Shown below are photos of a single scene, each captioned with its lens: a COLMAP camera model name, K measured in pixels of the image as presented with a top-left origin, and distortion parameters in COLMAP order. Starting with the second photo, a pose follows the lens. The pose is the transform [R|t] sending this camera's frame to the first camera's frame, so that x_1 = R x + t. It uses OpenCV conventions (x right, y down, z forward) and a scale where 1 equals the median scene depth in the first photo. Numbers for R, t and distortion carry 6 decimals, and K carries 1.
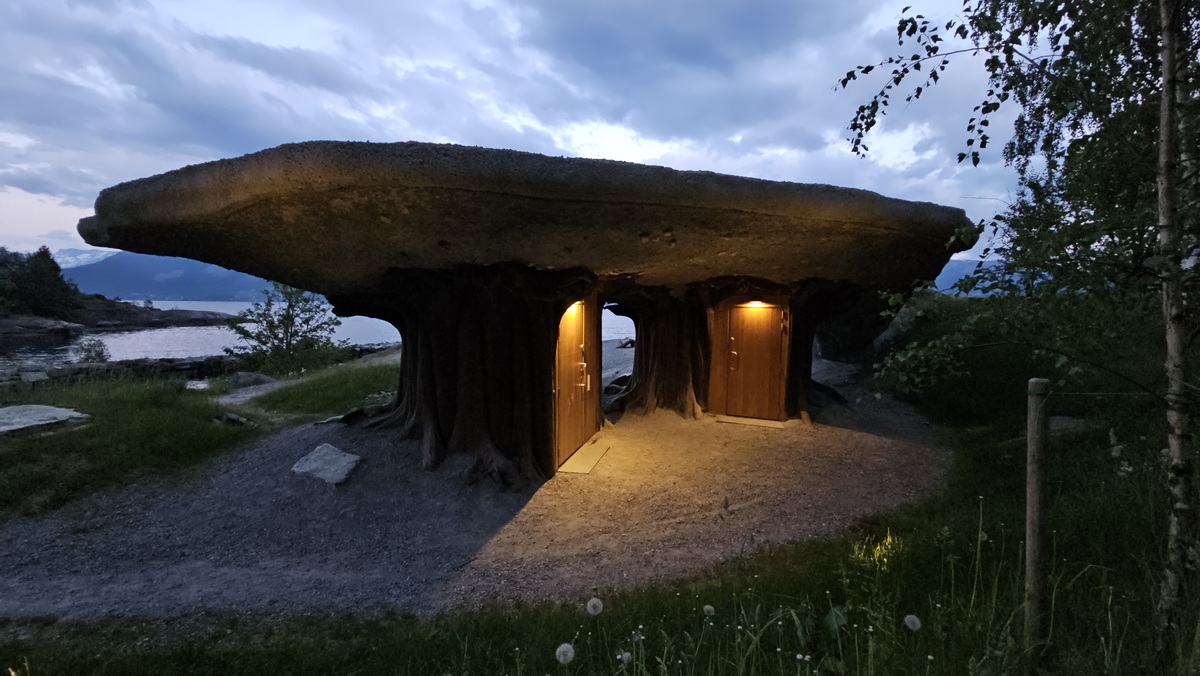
lens RADIAL K [[483.2, 0, 600.0], [0, 483.2, 338.0], [0, 0, 1]] dist [0.017377, -0.012707]
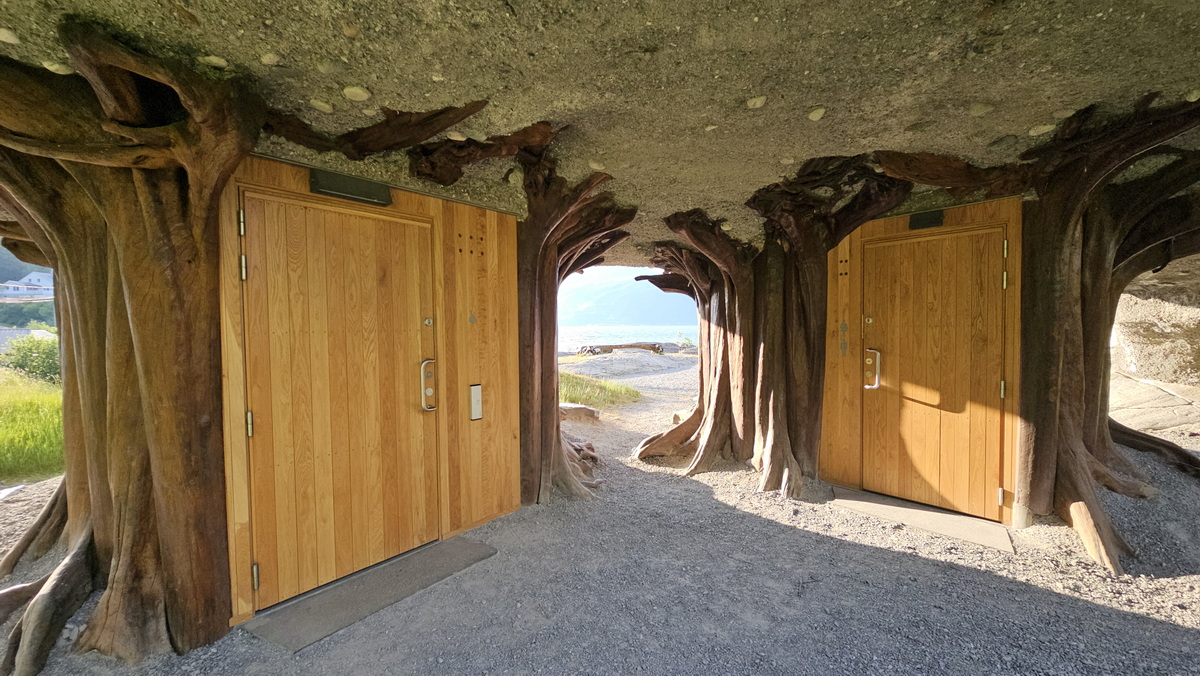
lens RADIAL K [[483.2, 0, 600.0], [0, 483.2, 338.0], [0, 0, 1]] dist [0.017377, -0.012707]
pose [[0.922442, -0.012468, -0.385934, 0.216073], [-0.004608, 0.999052, -0.043290, 0.039899], [0.386108, 0.041710, 0.921510, 0.493033]]
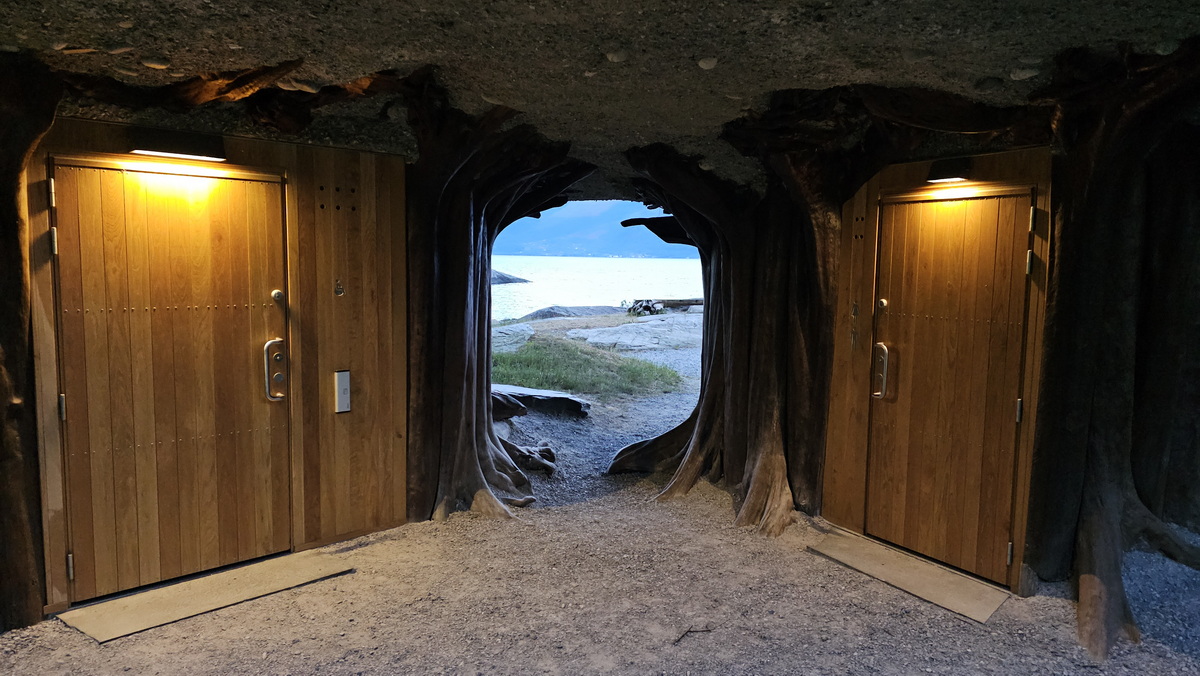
lens RADIAL K [[786.2, 0, 606.0], [0, 786.2, 327.3], [0, 0, 1]] dist [0.064925, -0.060680]
pose [[0.863891, 0.047341, -0.501449, 0.378494], [-0.042120, 0.998876, 0.021737, 0.014966], [0.501914, 0.002343, 0.864914, 0.451261]]
